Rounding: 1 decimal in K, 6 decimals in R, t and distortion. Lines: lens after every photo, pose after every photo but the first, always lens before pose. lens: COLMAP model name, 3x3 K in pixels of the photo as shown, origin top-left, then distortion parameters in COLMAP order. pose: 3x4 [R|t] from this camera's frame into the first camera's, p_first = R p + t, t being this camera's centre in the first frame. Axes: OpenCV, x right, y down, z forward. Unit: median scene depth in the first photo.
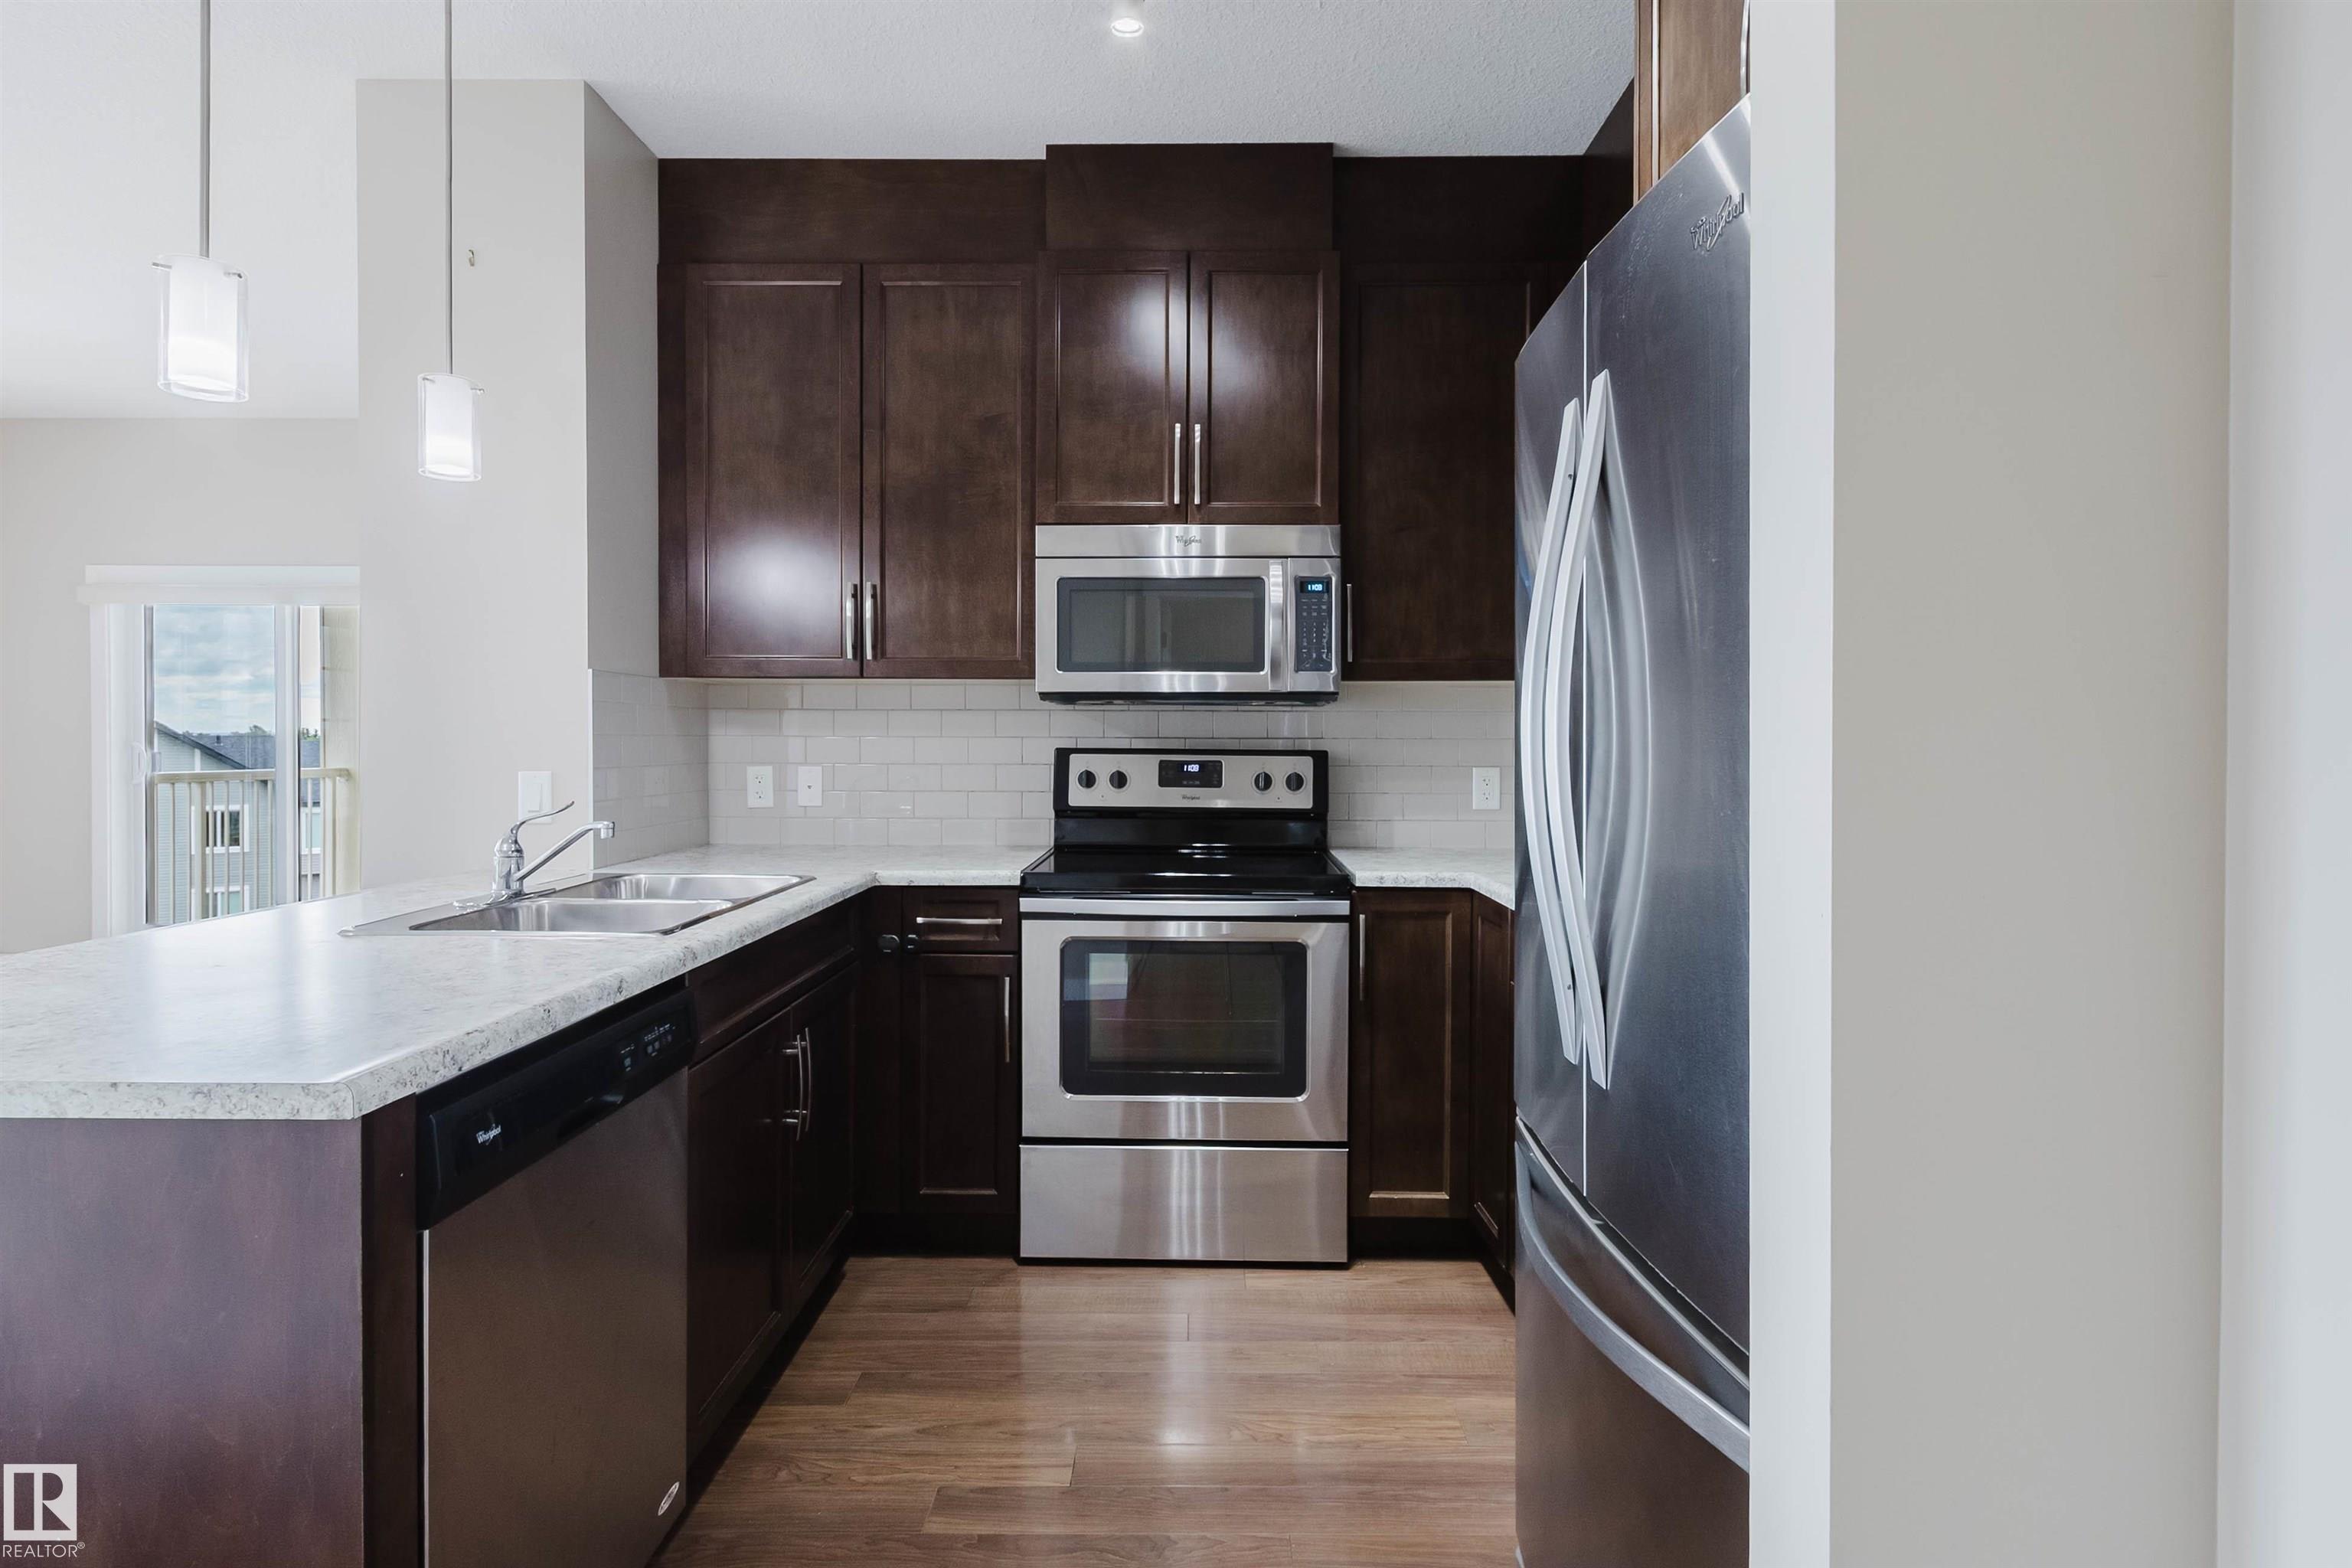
lens RADIAL K [[1142.2, 0, 1217.3], [0, 1142.2, 758.9], [0, 0, 1]] dist [0.002282, 0.000124]
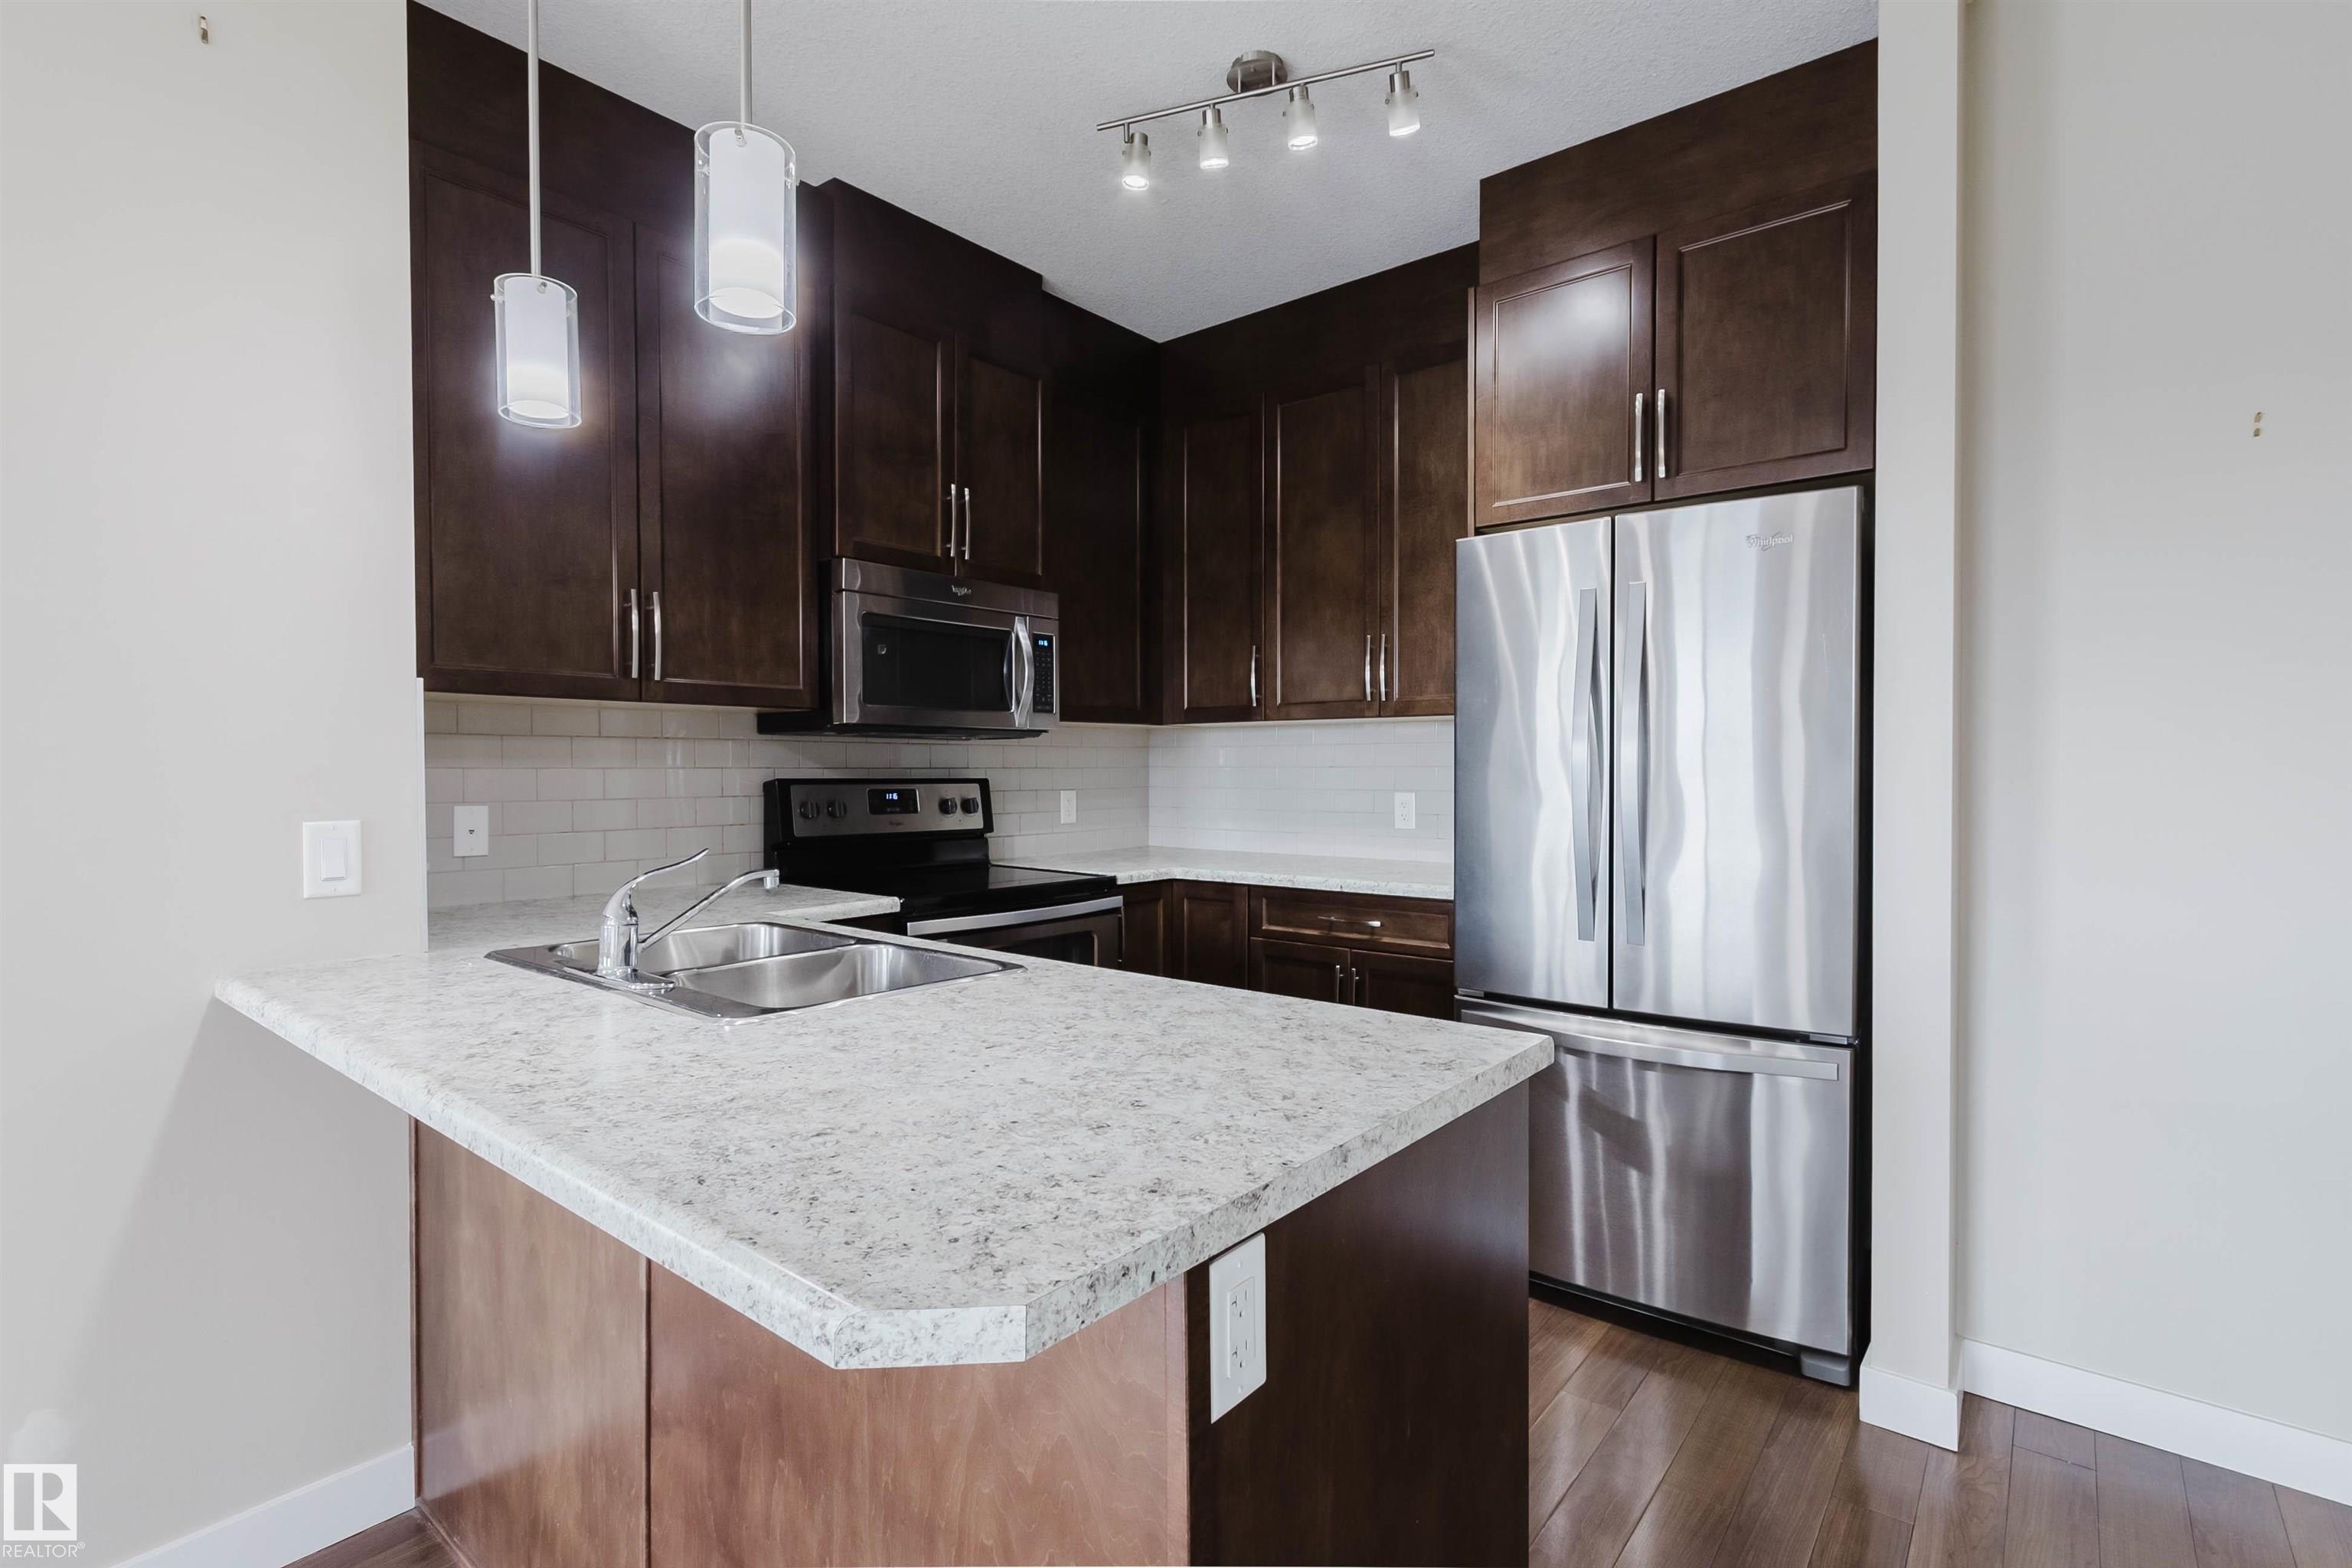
lens RADIAL K [[1076.4, 0, 1143.7], [0, 1076.4, 787.3], [0, 0, 1]] dist [0.009949, -0.003800]
pose [[0.651406, -0.017814, 0.758520, -0.706762], [0.015097, 0.999831, 0.010516, -0.008240], [-0.758579, 0.004601, 0.651565, 0.179854]]
